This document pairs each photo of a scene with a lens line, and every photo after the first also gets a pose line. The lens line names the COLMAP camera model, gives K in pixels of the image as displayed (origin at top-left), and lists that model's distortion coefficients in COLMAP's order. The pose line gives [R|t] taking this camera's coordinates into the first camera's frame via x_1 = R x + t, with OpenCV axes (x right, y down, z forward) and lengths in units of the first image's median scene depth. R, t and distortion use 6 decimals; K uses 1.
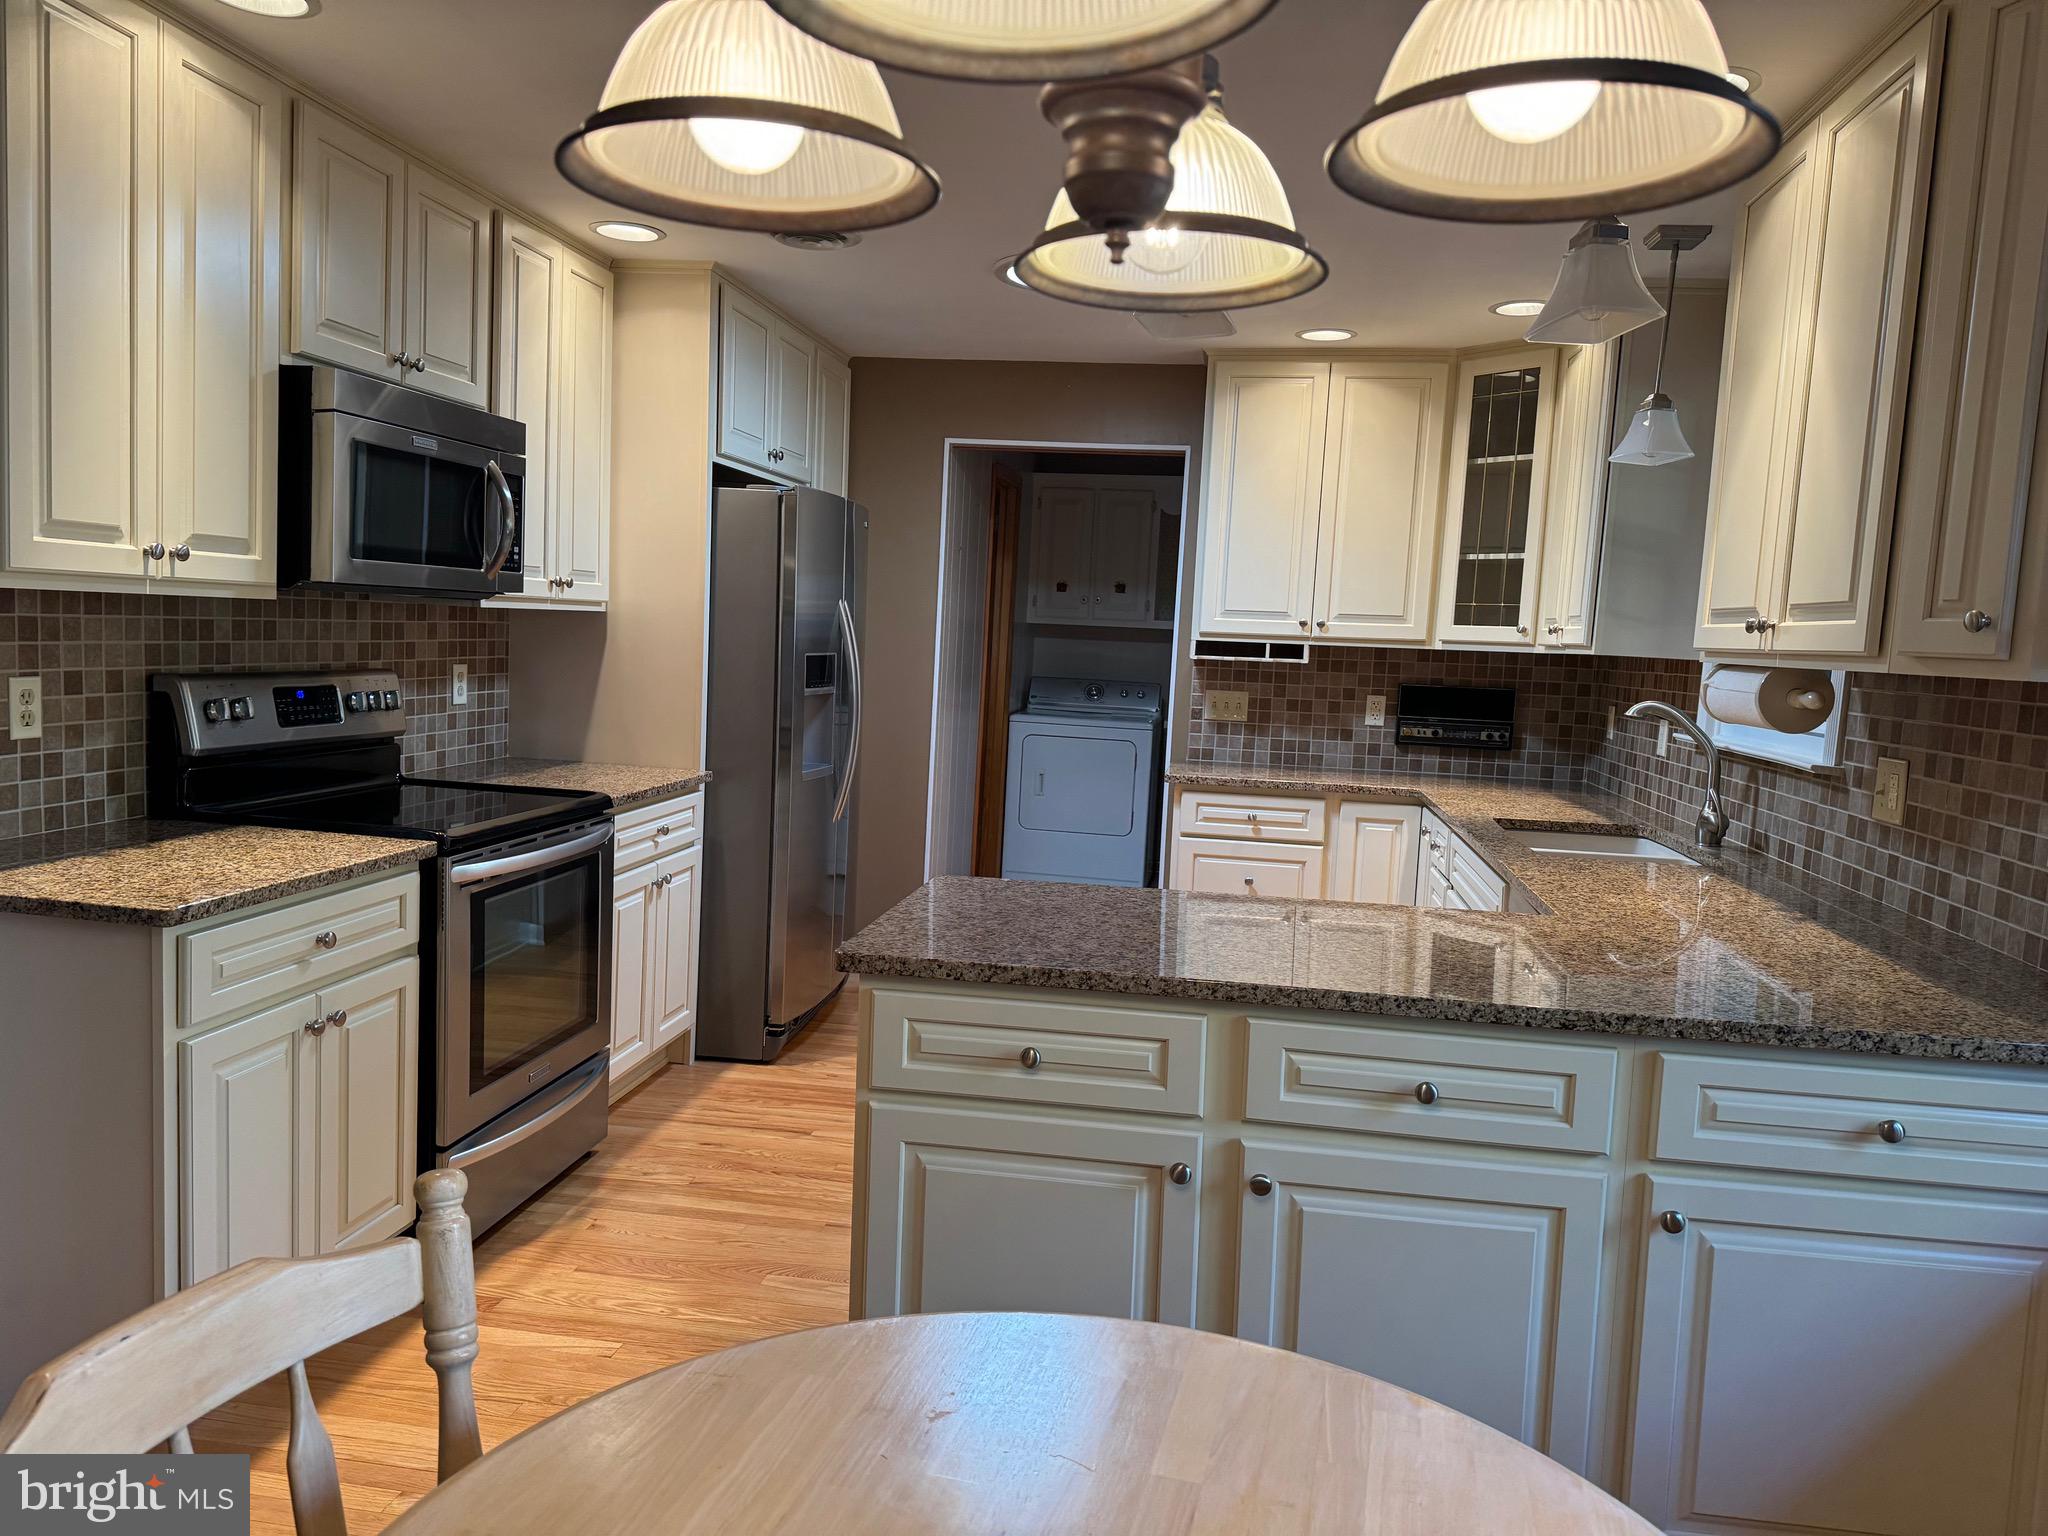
lens RADIAL K [[1468.9, 0, 1024.0], [0, 1468.9, 768.0], [0, 0, 1]] dist [0.266320, -0.326088]
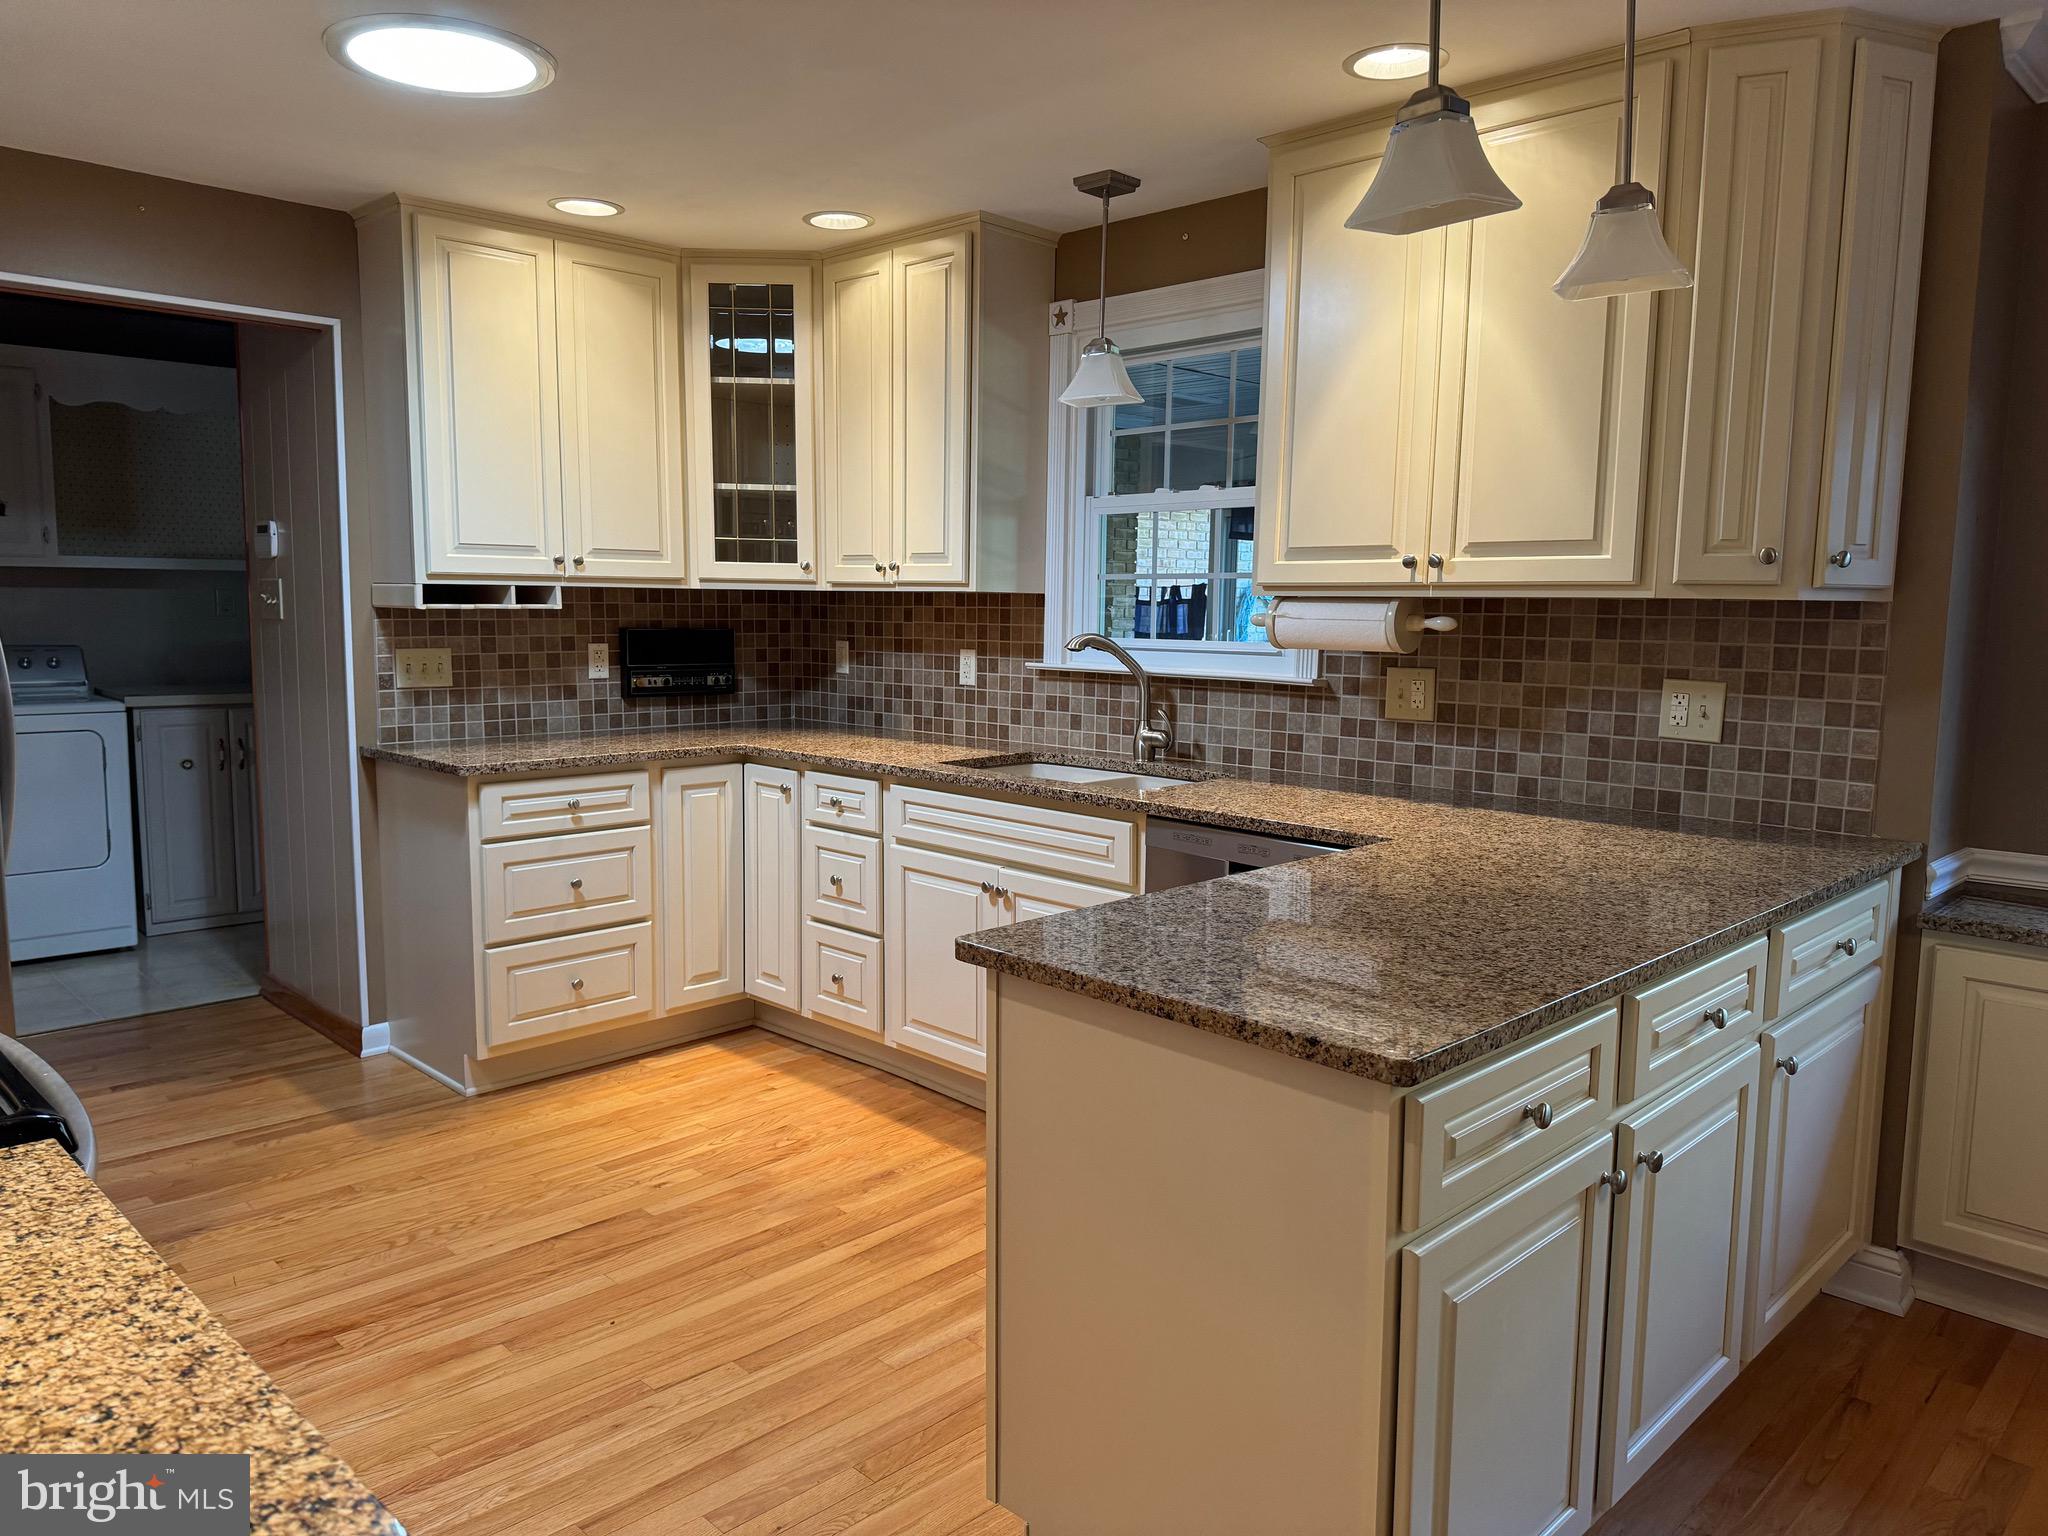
lens RADIAL K [[1451.4, 0, 1021.9], [0, 1451.4, 784.9], [0, 0, 1]] dist [0.098930, -0.128628]
pose [[0.579716, -0.143876, 0.802015, -0.325137], [0.091847, 0.989553, 0.111129, -0.041080], [-0.809625, 0.009240, 0.586874, 0.320211]]
